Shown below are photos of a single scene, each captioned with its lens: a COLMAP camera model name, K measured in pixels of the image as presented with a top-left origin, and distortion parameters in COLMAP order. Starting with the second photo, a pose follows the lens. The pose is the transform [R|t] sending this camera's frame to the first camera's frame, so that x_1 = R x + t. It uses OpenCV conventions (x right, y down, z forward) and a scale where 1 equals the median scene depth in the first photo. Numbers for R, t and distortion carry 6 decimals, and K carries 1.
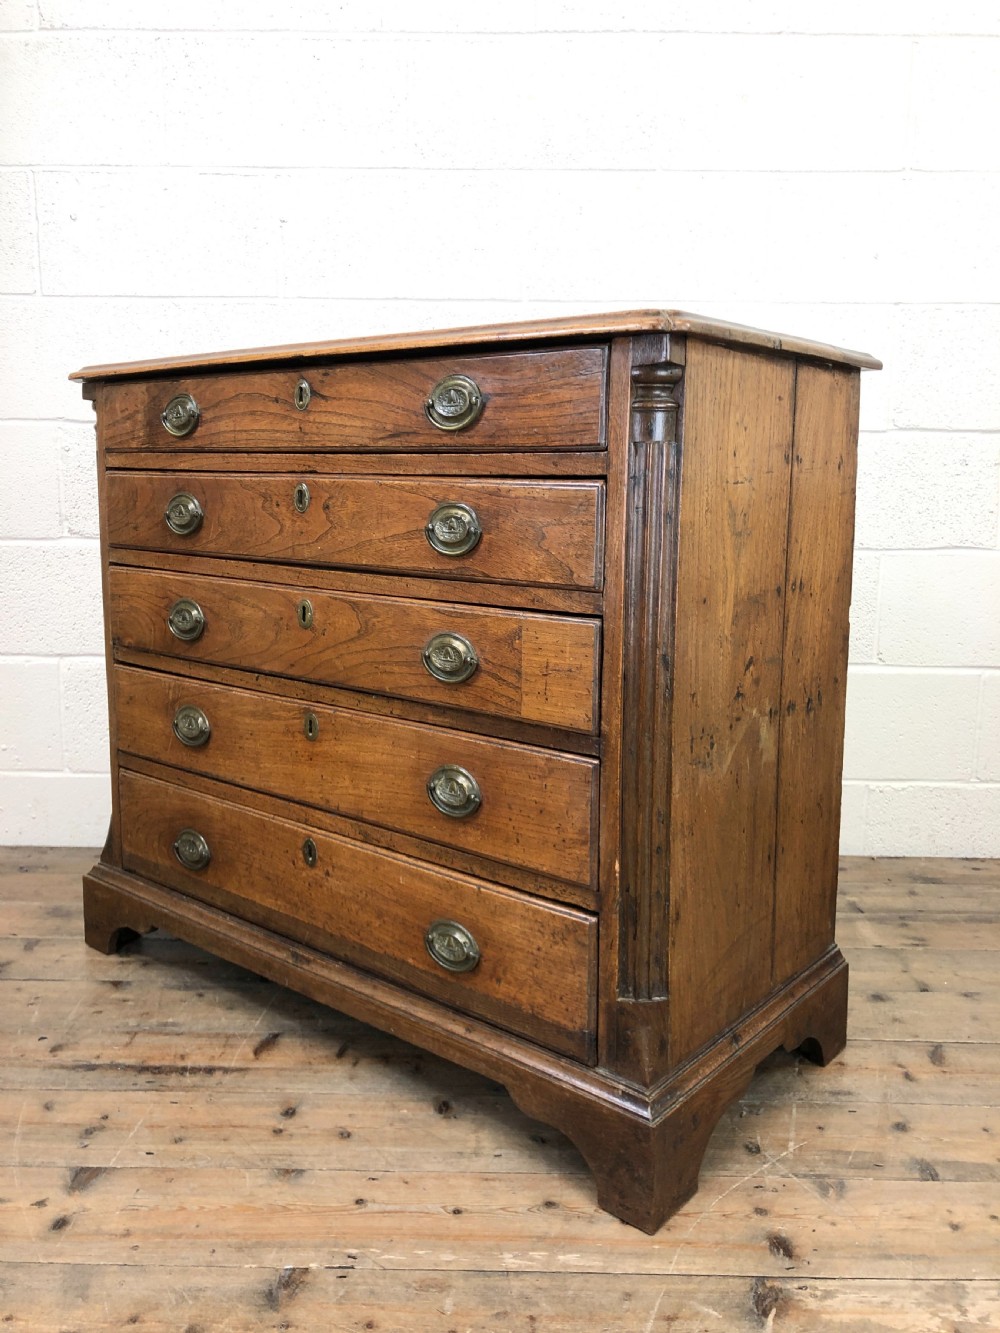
lens RADIAL K [[1100.6, 0, 497.9], [0, 1100.6, 653.4], [0, 0, 1]] dist [0.021949, -0.029577]
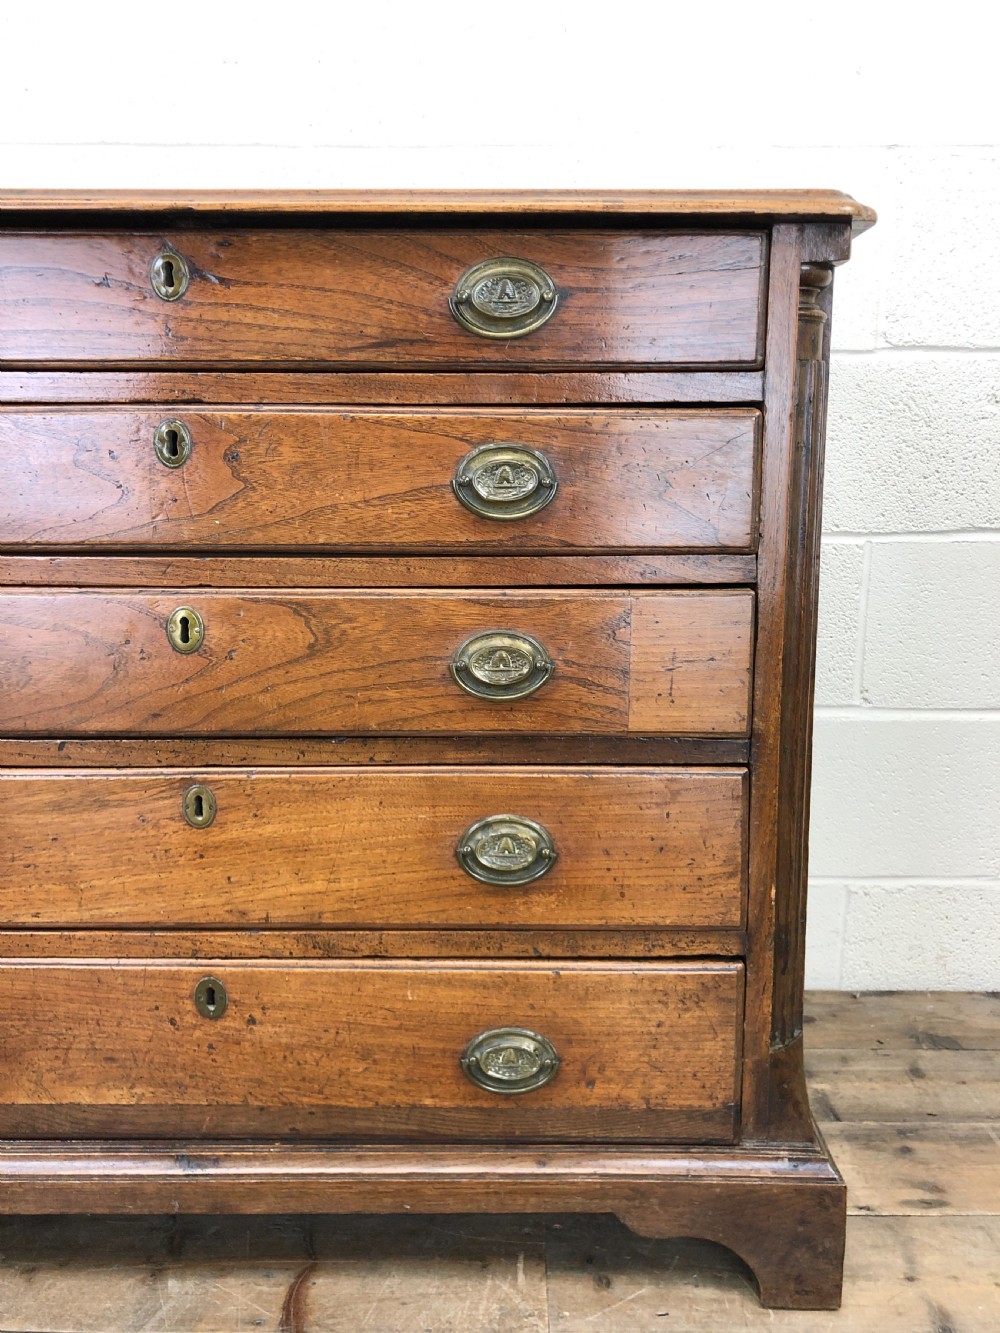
lens RADIAL K [[1100.6, 0, 502.5], [0, 1100.6, 652.4], [0, 0, 1]] dist [0.021949, -0.029577]
pose [[0.774980, -0.122818, 0.619937, -0.458746], [0.108139, 0.992238, 0.061392, -0.045652], [-0.622665, 0.019461, 0.782246, 0.426717]]
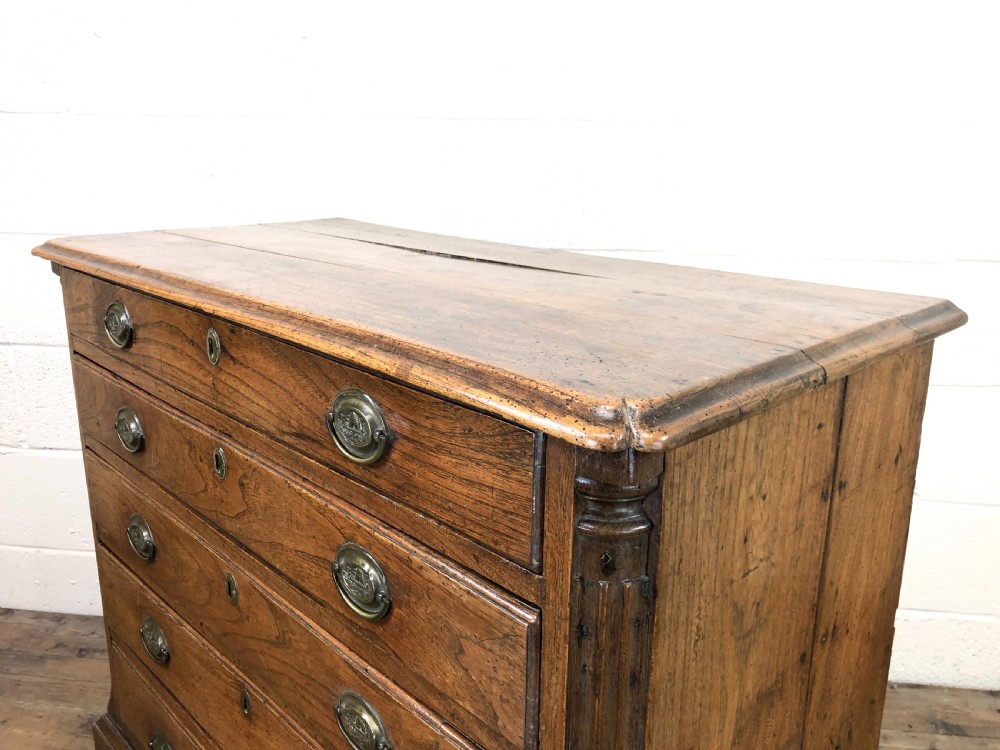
lens RADIAL K [[825.6, 0, 500.2], [0, 825.6, 369.9], [0, 0, 1]] dist [0.021949, -0.029577]
pose [[0.993605, 0.030859, -0.108614, 0.104035], [-0.018672, 0.993590, 0.111487, -0.301936], [0.111359, -0.108746, 0.987813, 0.436208]]
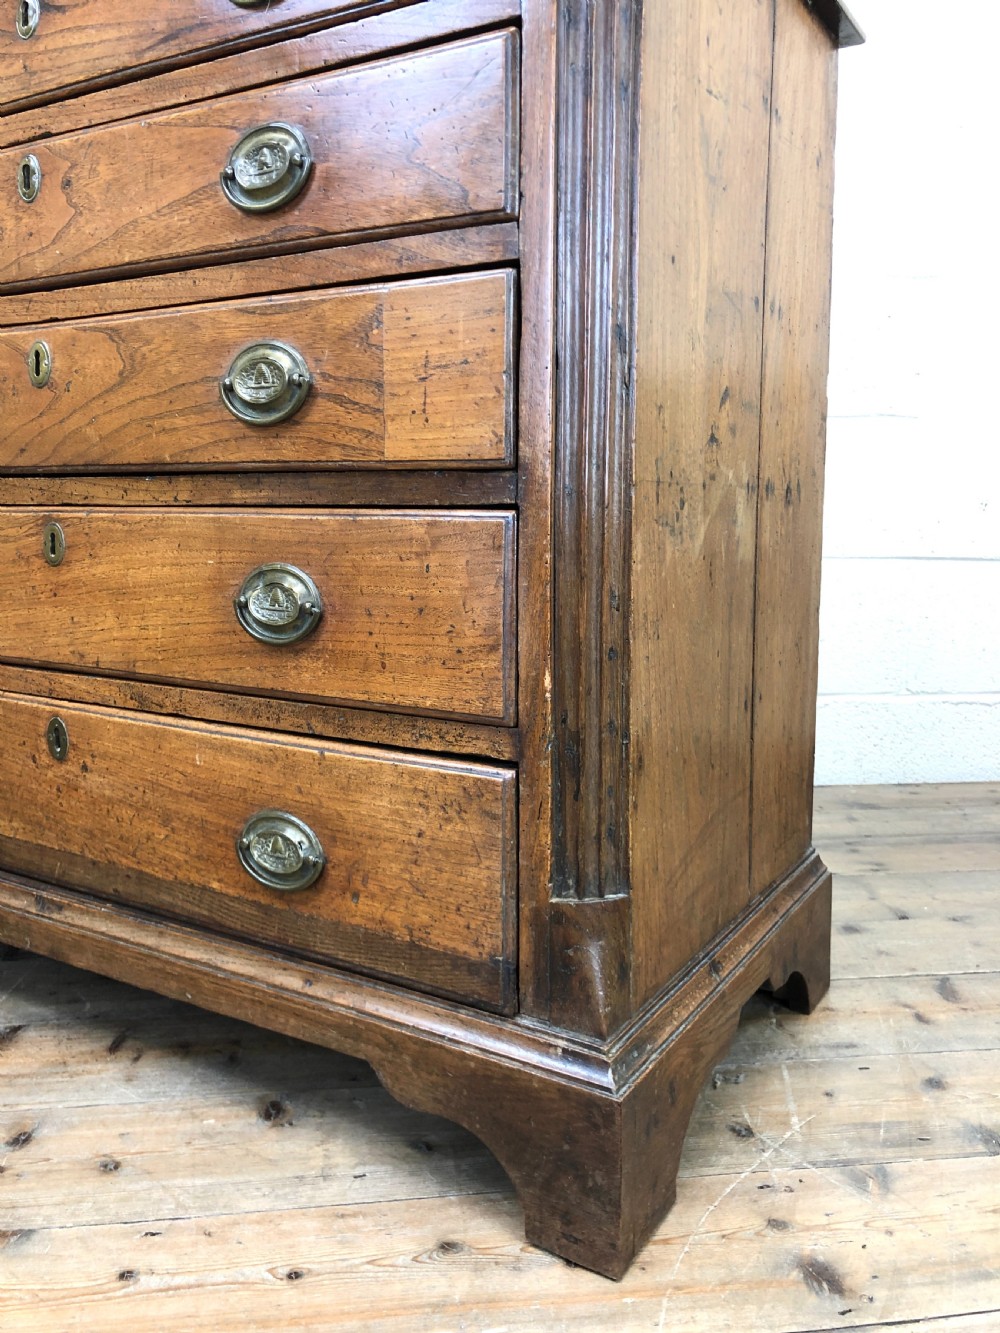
lens RADIAL K [[1100.6, 0, 500.9], [0, 1100.6, 653.8], [0, 0, 1]] dist [0.021949, -0.029577]
pose [[0.988638, -0.021062, 0.148831, -0.007641], [0.024681, 0.999442, -0.022515, 0.167716], [-0.148274, 0.025933, 0.988606, 0.346139]]
